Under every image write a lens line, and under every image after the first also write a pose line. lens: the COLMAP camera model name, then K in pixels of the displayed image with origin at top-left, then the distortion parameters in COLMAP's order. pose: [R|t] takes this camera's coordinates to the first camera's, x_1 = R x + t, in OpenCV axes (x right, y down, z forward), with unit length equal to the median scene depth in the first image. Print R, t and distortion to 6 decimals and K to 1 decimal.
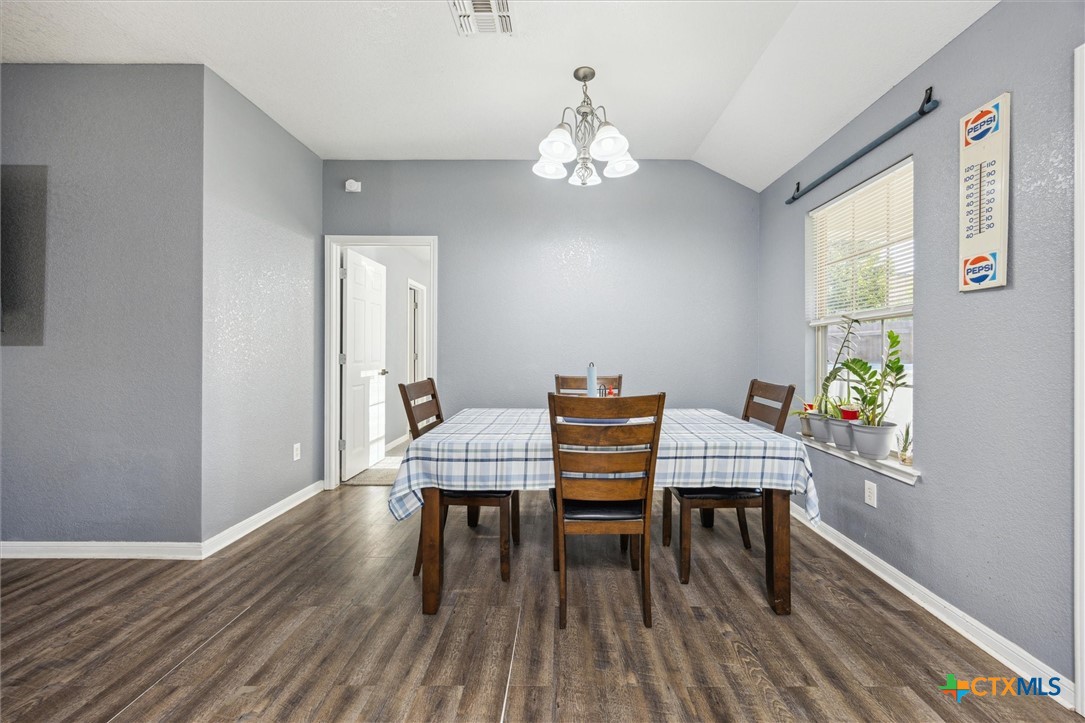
lens RADIAL K [[413.7, 0, 544.7], [0, 413.7, 353.9], [0, 0, 1]] dist [0.007077, -0.000412]
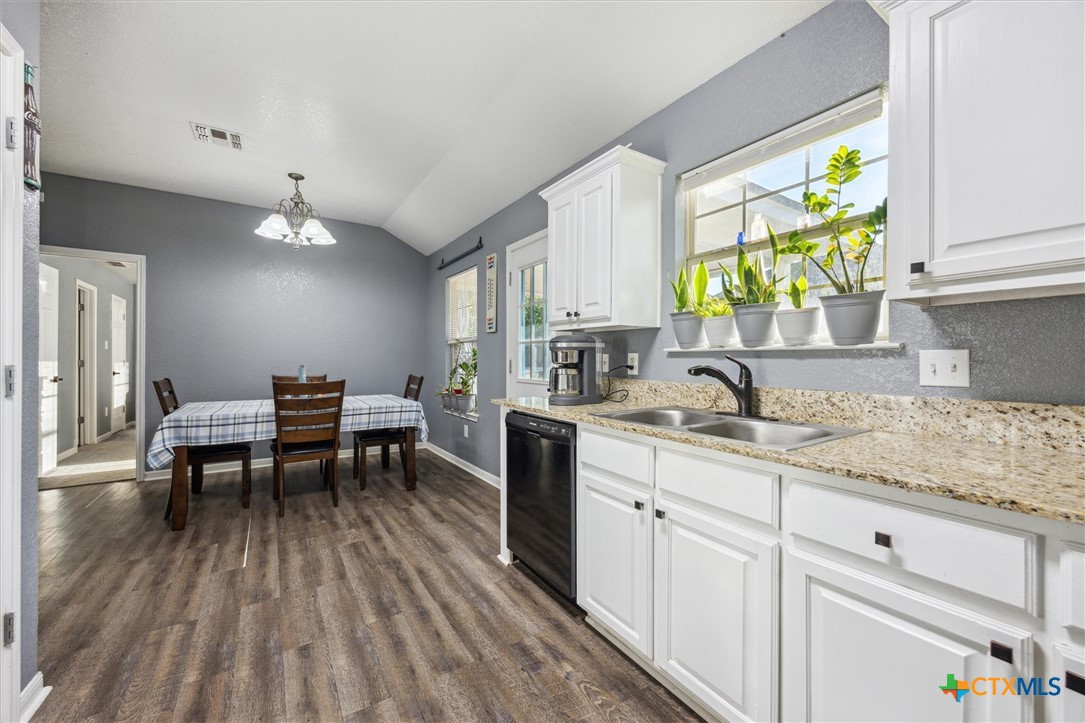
lens RADIAL K [[413.7, 0, 540.2], [0, 413.7, 360.0], [0, 0, 1]] dist [0.007077, -0.000412]
pose [[0.810771, 0.000767, 0.585363, -0.095960], [0.001344, 0.999994, -0.003173, 0.009432], [-0.585362, 0.003359, 0.810765, -1.034331]]
